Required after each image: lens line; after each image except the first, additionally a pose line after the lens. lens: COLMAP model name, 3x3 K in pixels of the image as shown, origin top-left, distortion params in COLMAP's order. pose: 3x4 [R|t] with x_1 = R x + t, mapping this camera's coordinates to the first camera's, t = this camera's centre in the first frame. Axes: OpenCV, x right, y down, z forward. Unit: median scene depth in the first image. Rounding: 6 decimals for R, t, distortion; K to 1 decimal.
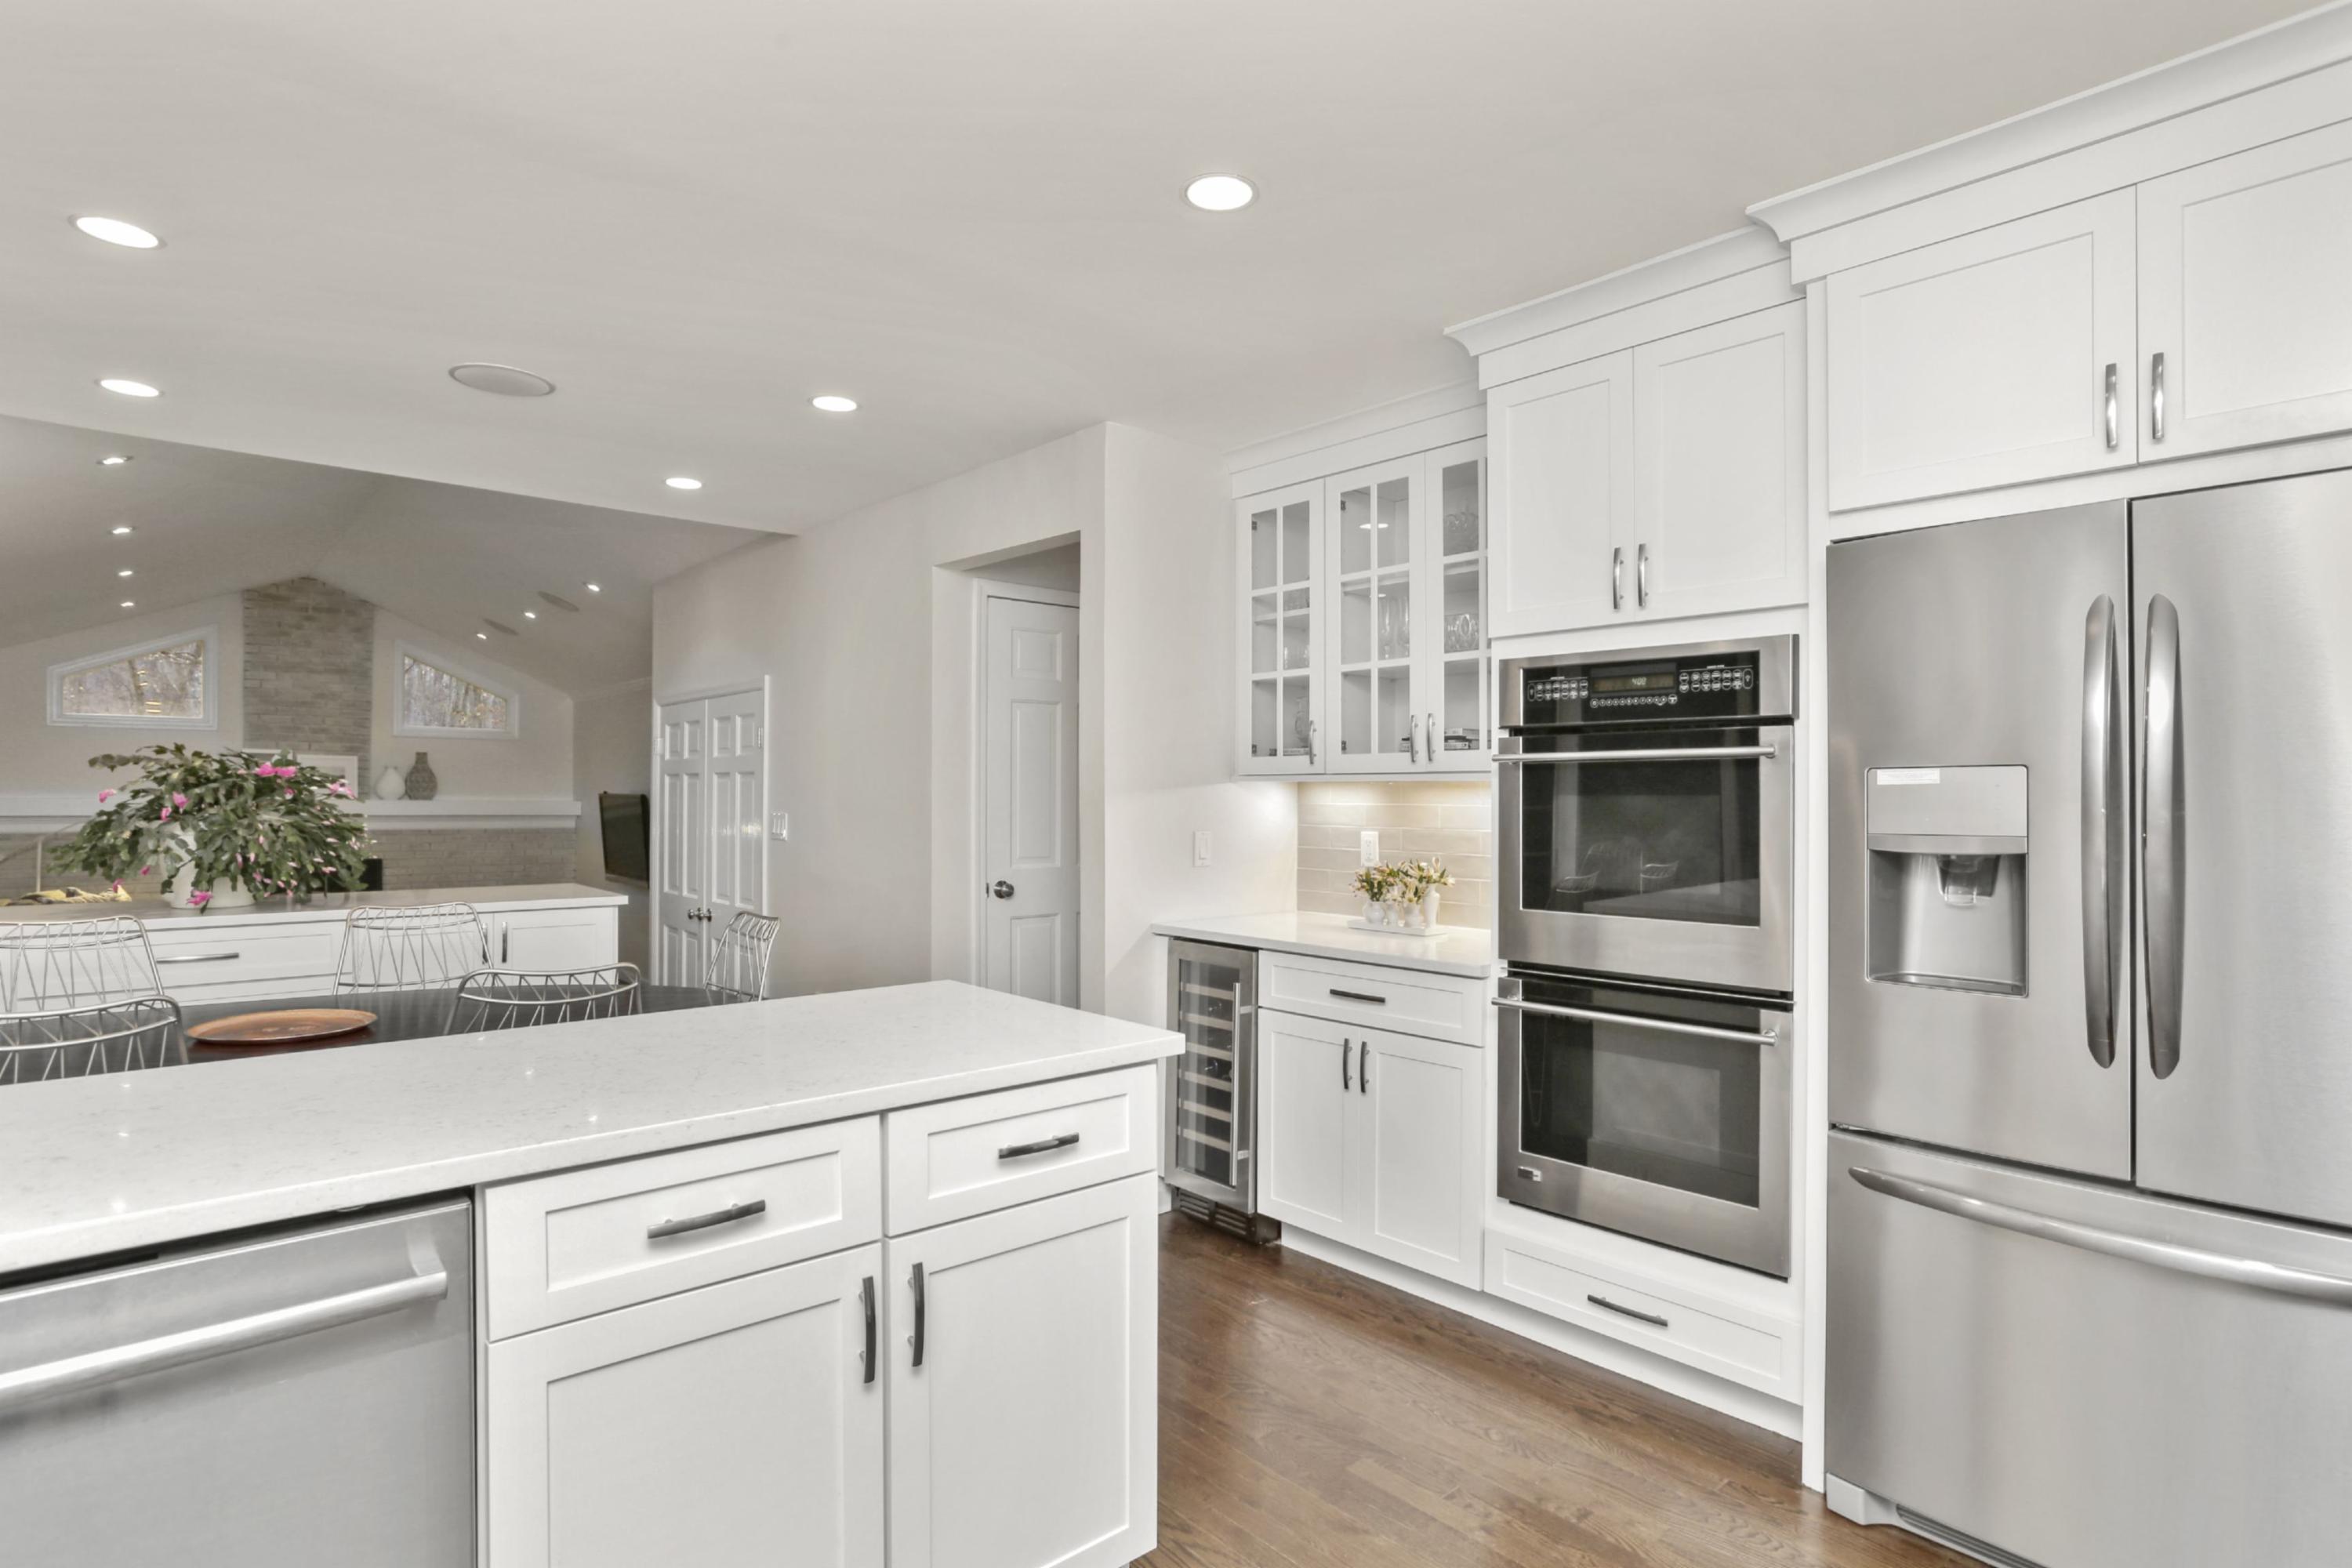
lens RADIAL K [[1200.3, 0, 1202.8], [0, 1200.3, 799.3], [0, 0, 1]] dist [-0.038690, 0.006972]
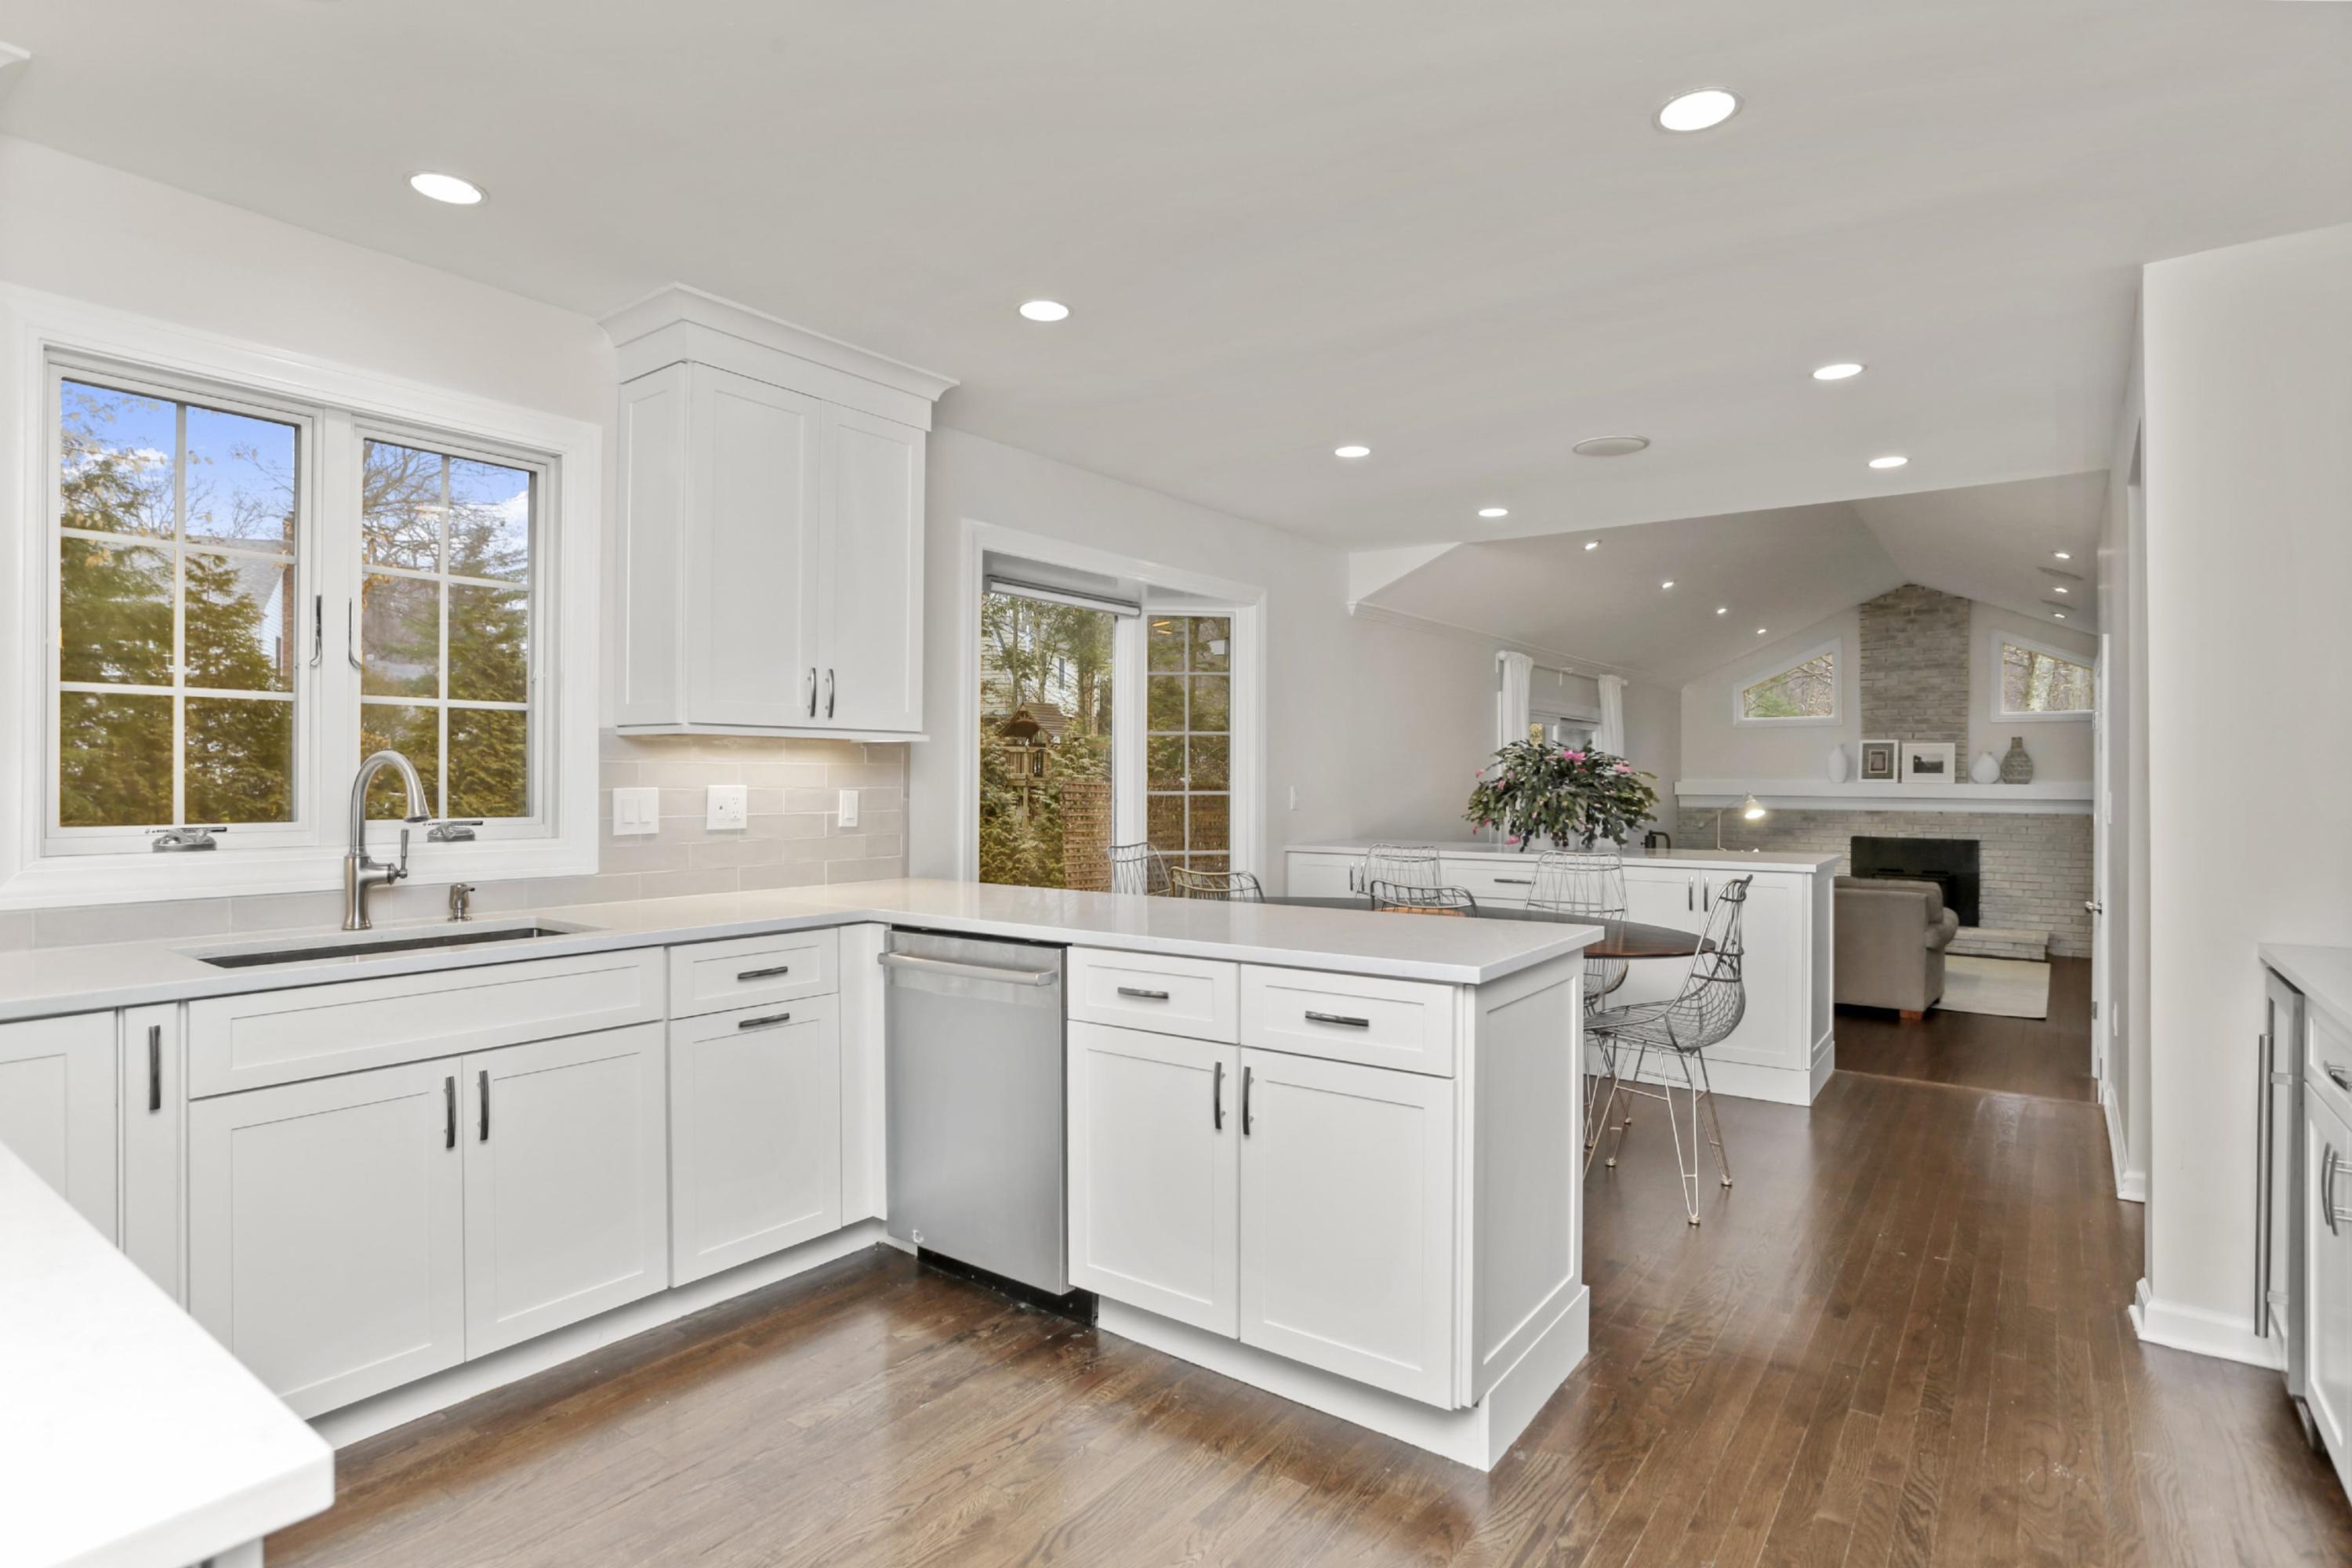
lens RADIAL K [[1200.3, 0, 1177.4], [0, 1200.3, 770.6], [0, 0, 1]] dist [-0.038690, 0.006972]
pose [[0.193999, -0.012294, -0.980925, 0.209250], [-0.003400, 0.999907, -0.013205, 0.005329], [0.980996, 0.005896, 0.193939, 0.102421]]
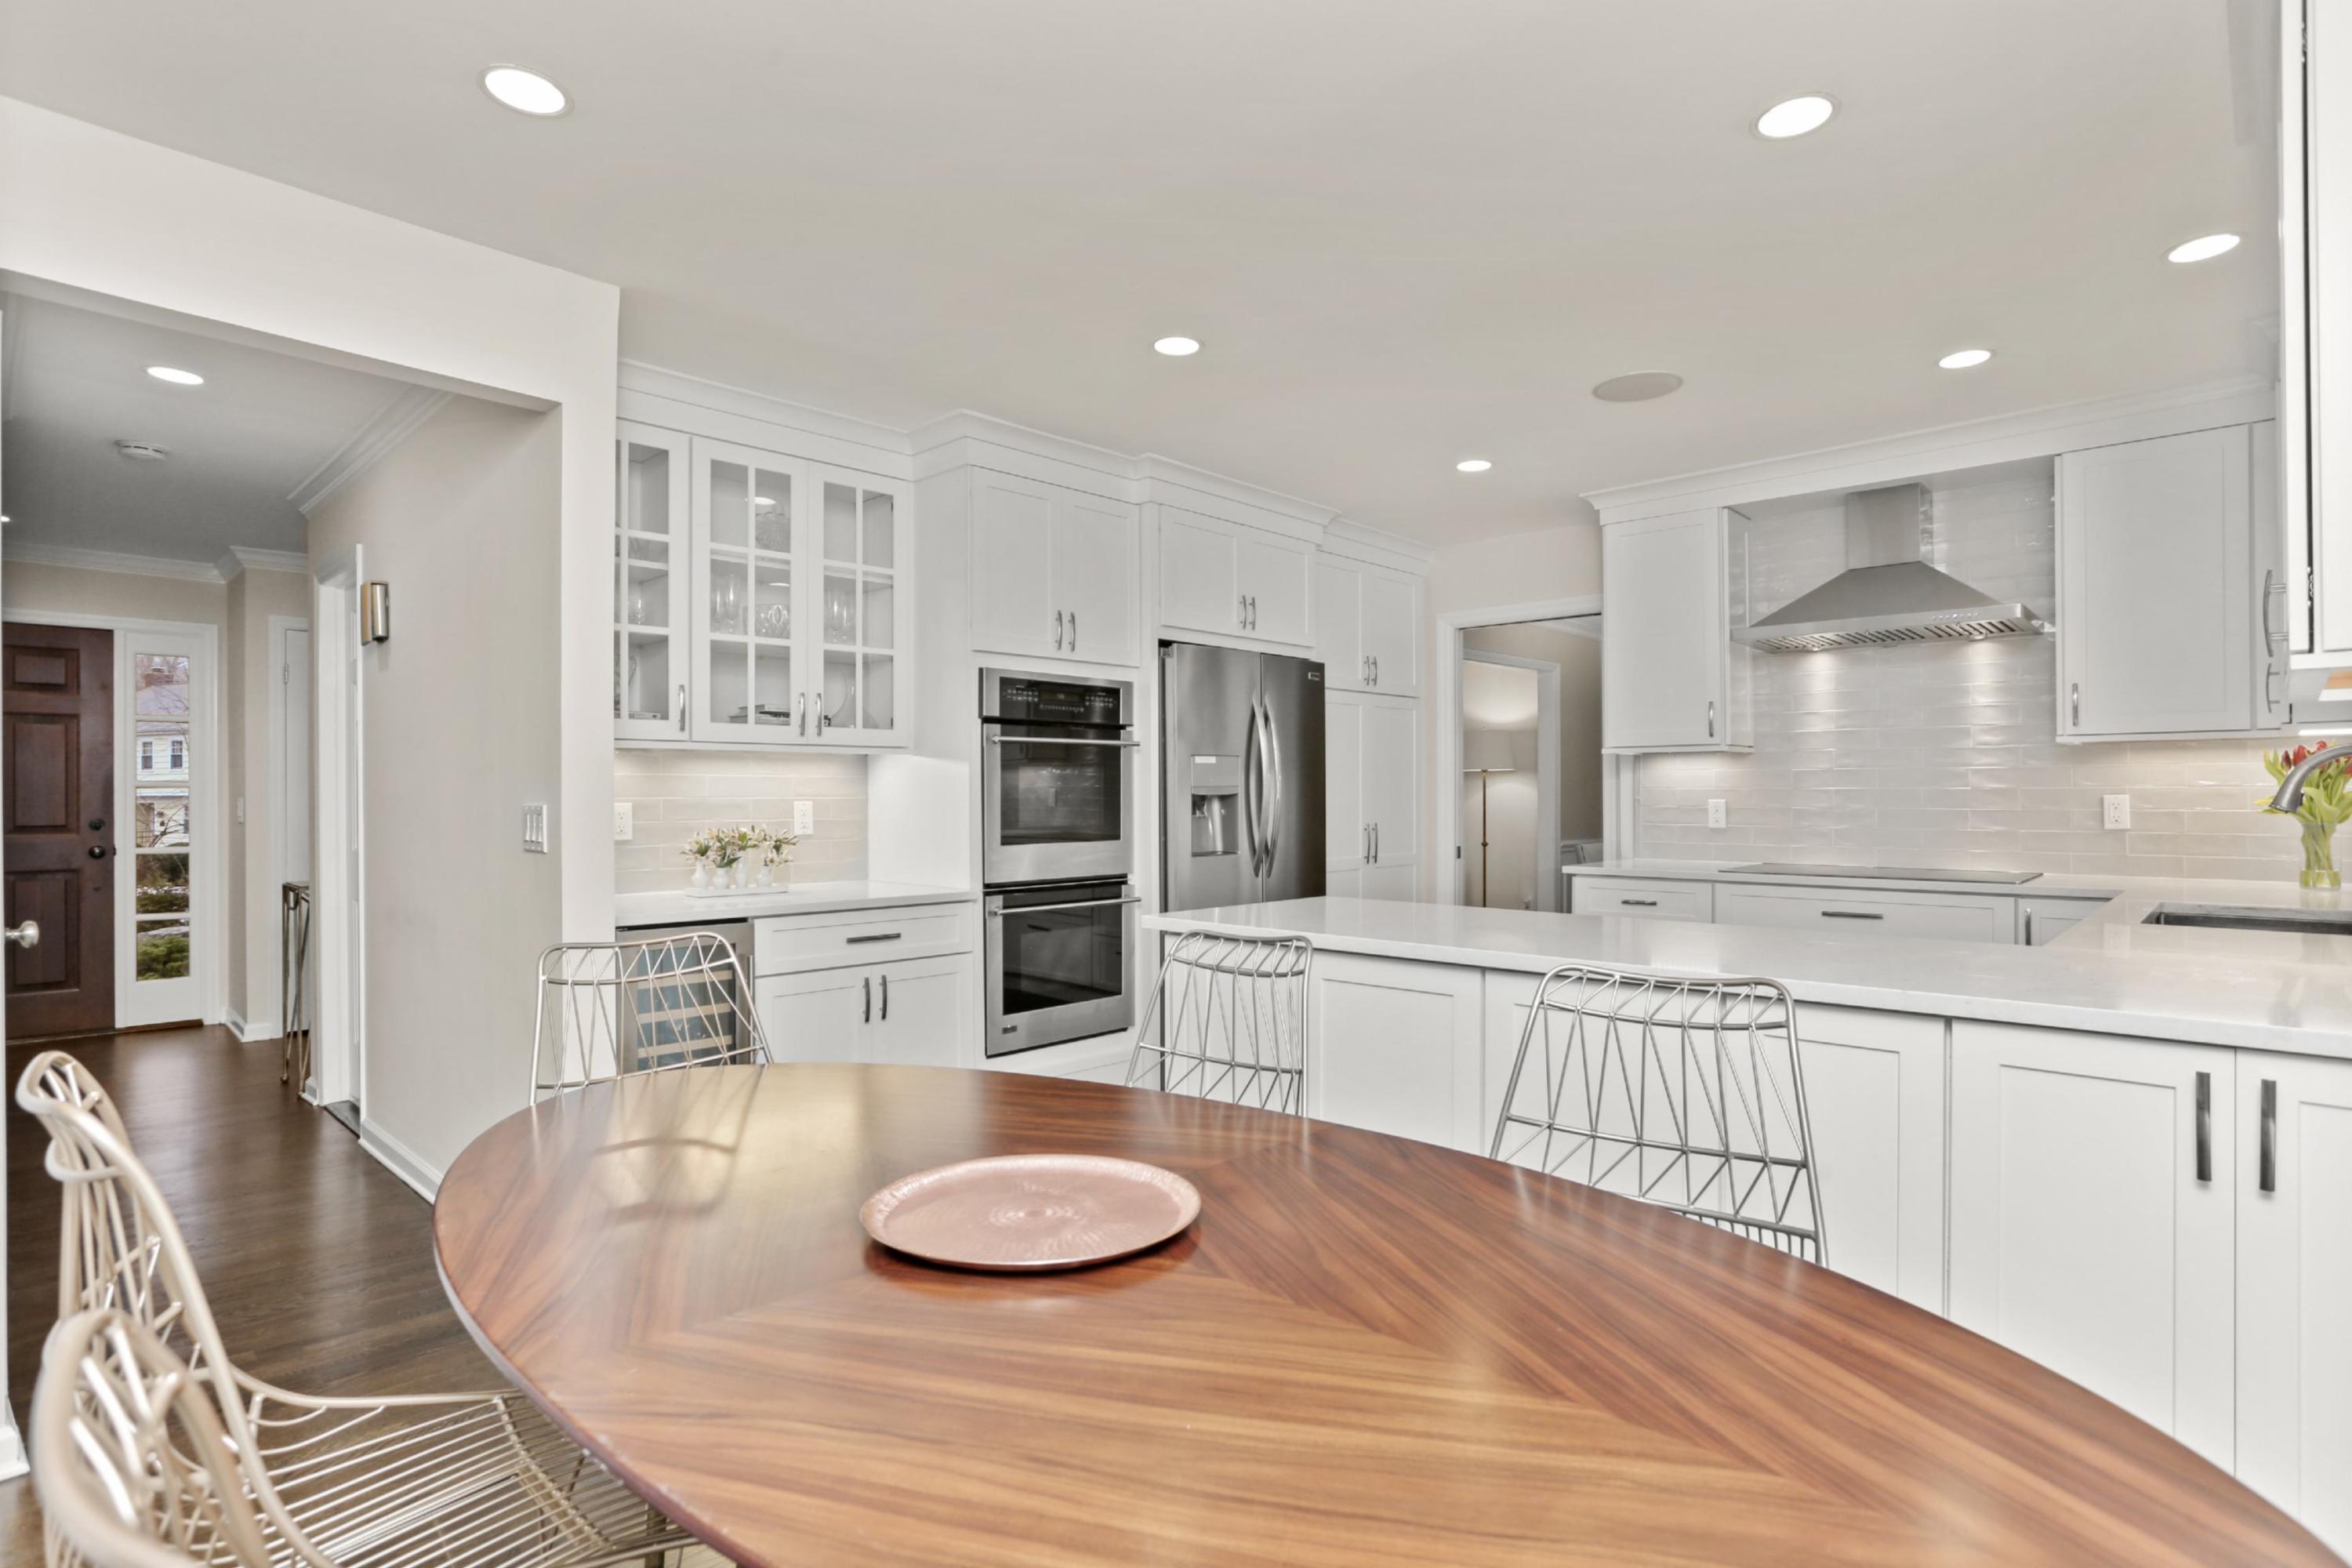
lens RADIAL K [[1103.1, 0, 1186.4], [0, 1103.1, 785.2], [0, 0, 1]] dist [-0.026678, -0.000337]
pose [[-0.061779, 0.001005, 0.998089, -0.329541], [0.003143, 0.999995, -0.000813, 0.006872], [-0.998085, 0.003087, -0.061782, 0.268583]]
